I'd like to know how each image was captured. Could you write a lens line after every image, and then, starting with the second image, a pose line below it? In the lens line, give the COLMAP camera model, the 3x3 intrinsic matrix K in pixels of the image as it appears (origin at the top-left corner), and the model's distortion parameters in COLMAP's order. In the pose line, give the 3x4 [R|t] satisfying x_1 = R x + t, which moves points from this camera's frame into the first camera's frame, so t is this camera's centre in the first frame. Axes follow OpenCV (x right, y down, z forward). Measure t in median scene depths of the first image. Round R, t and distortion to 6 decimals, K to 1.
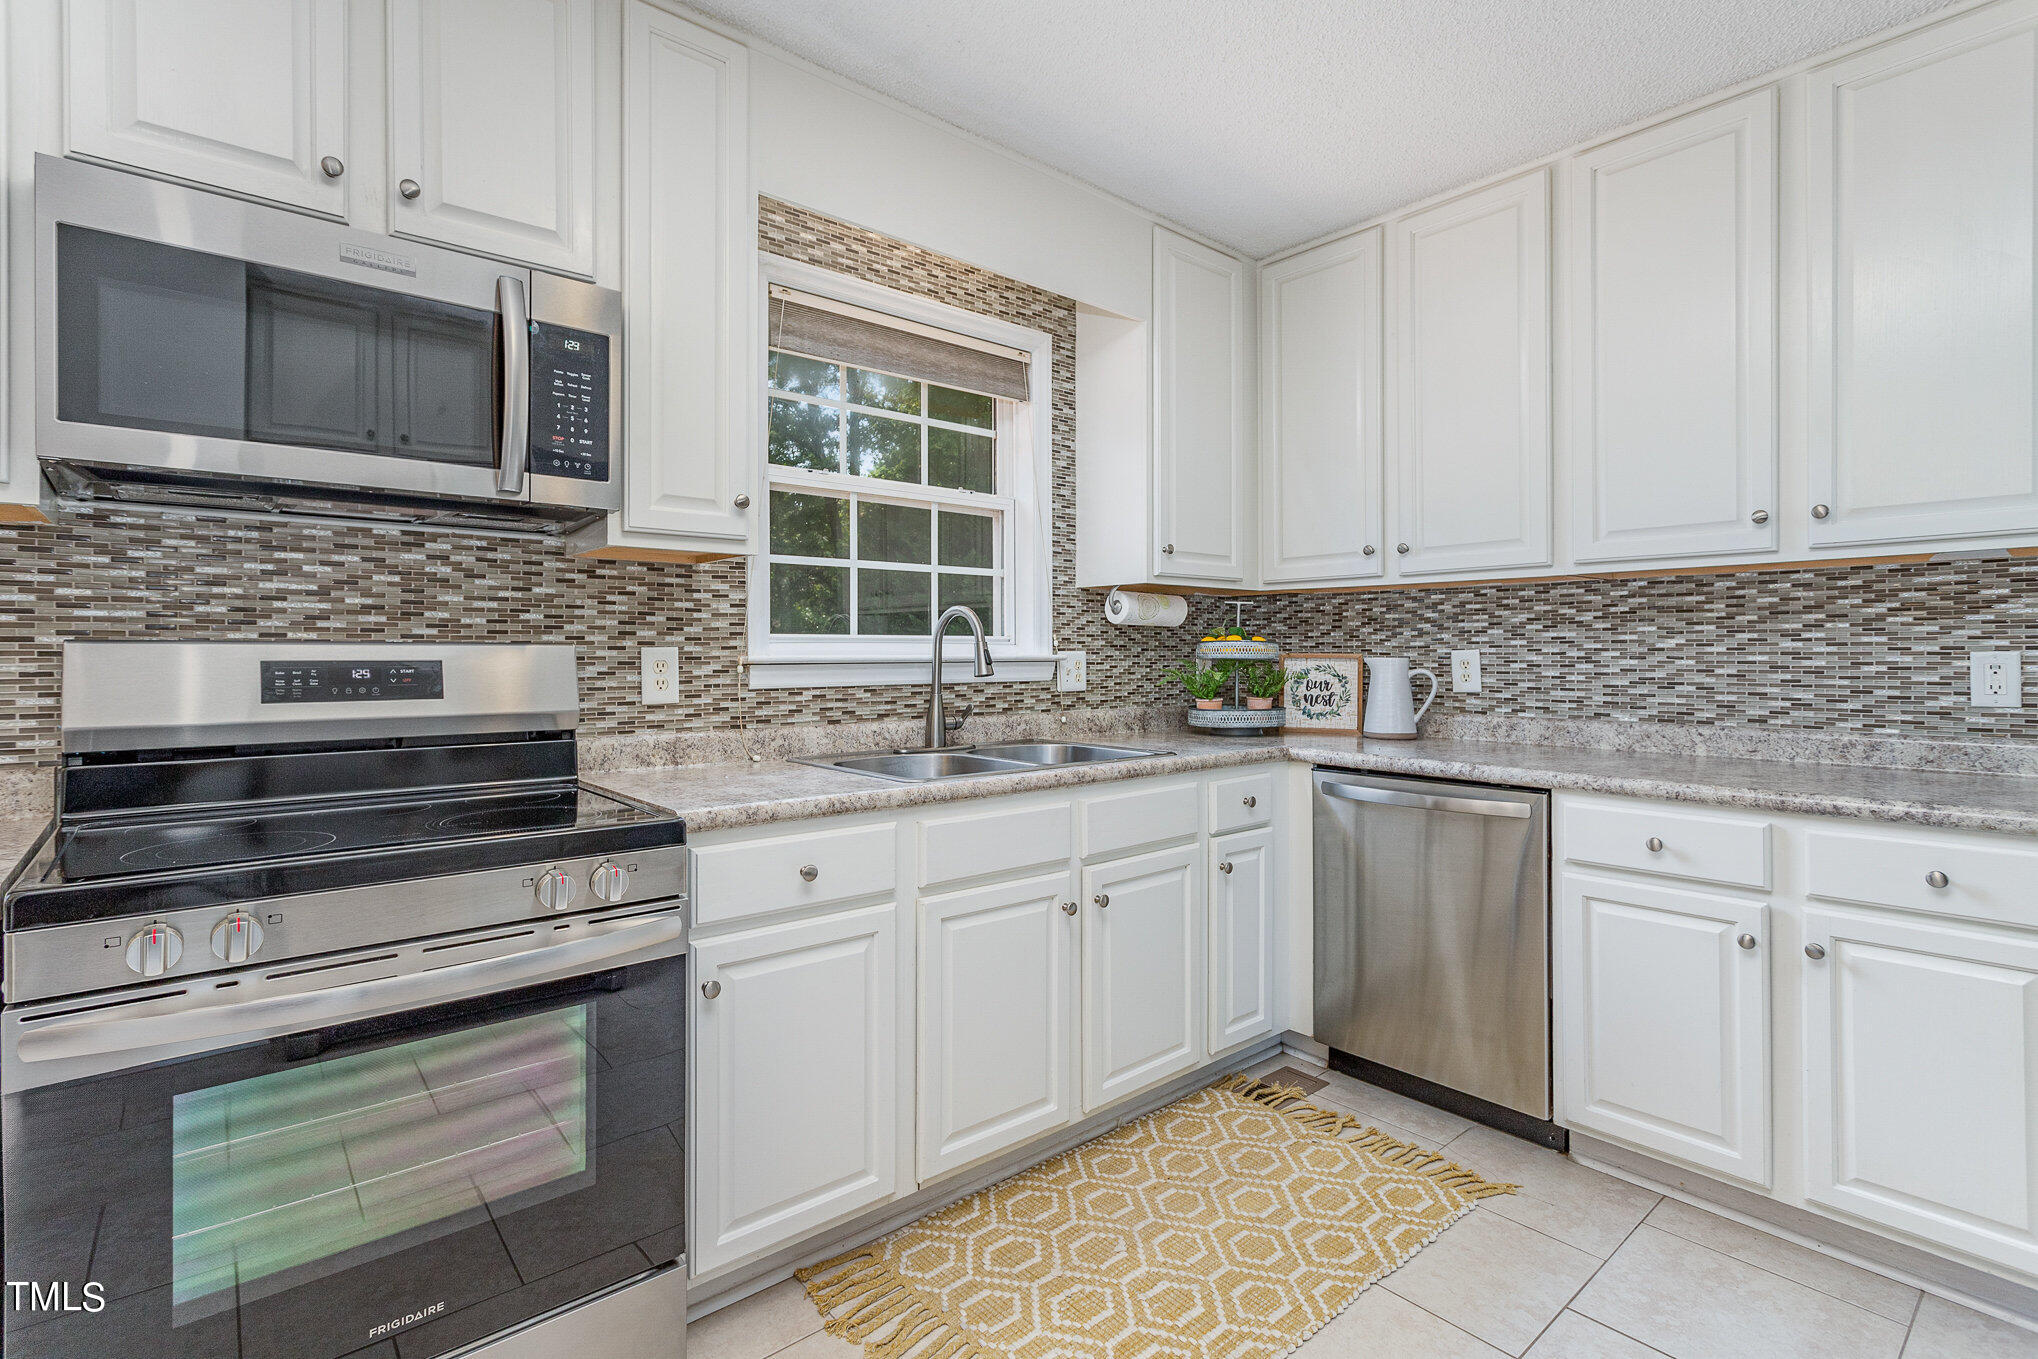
lens RADIAL K [[967.4, 0, 1017.5], [0, 967.4, 661.3], [0, 0, 1]] dist [0.002270, -0.000062]
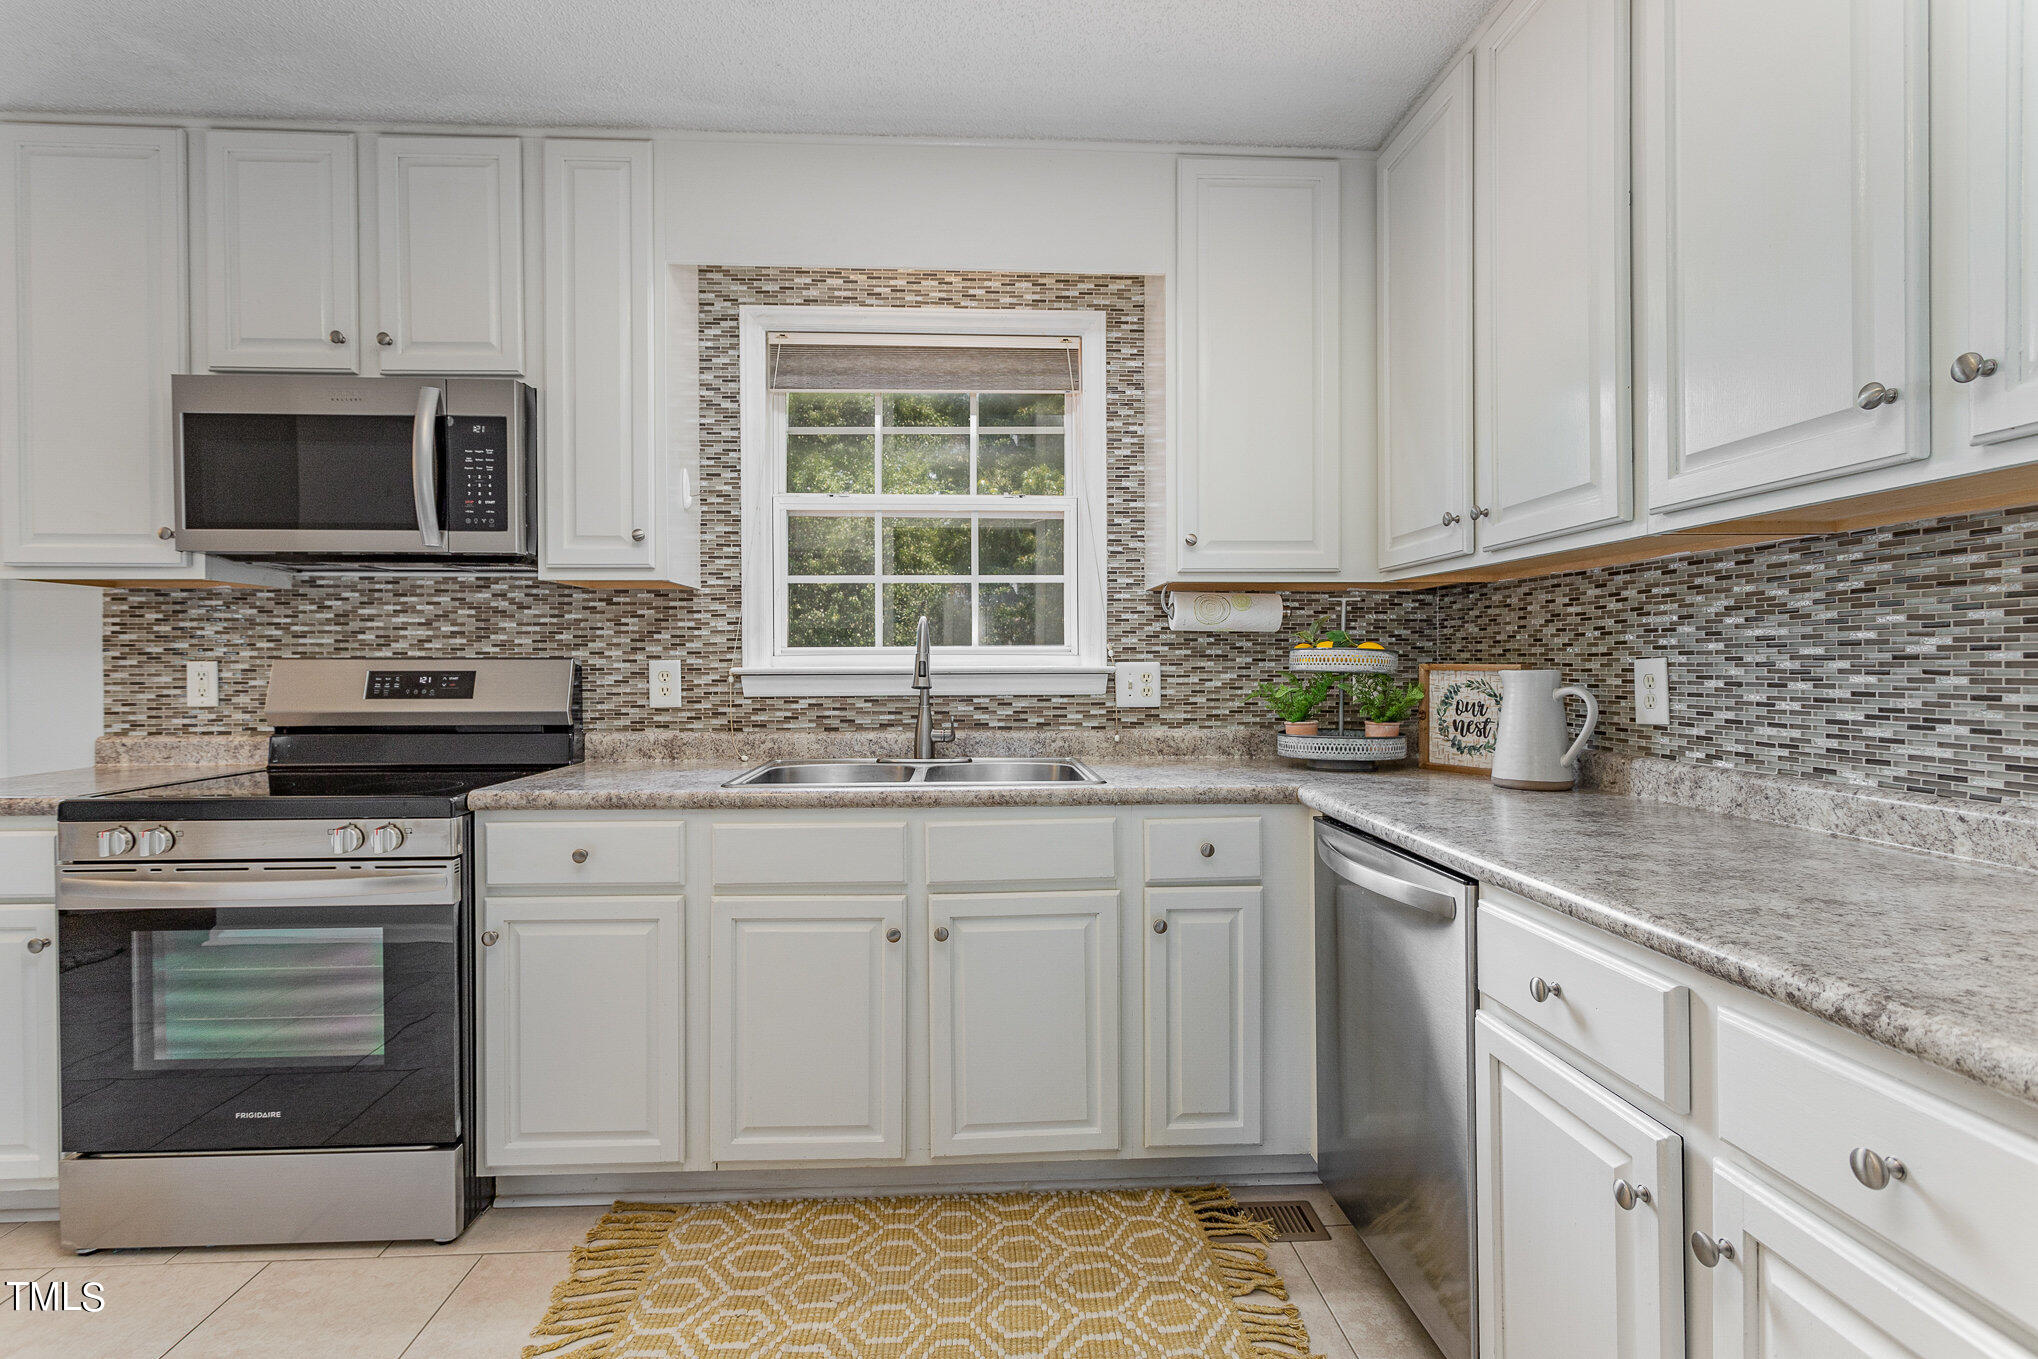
lens RADIAL K [[967.4, 0, 1002.2], [0, 967.4, 677.1], [0, 0, 1]] dist [0.002270, -0.000062]
pose [[0.794758, 0.006987, -0.606886, 0.616117], [-0.003425, 0.999969, 0.007028, -0.003036], [0.606917, -0.003507, 0.794757, 0.270674]]
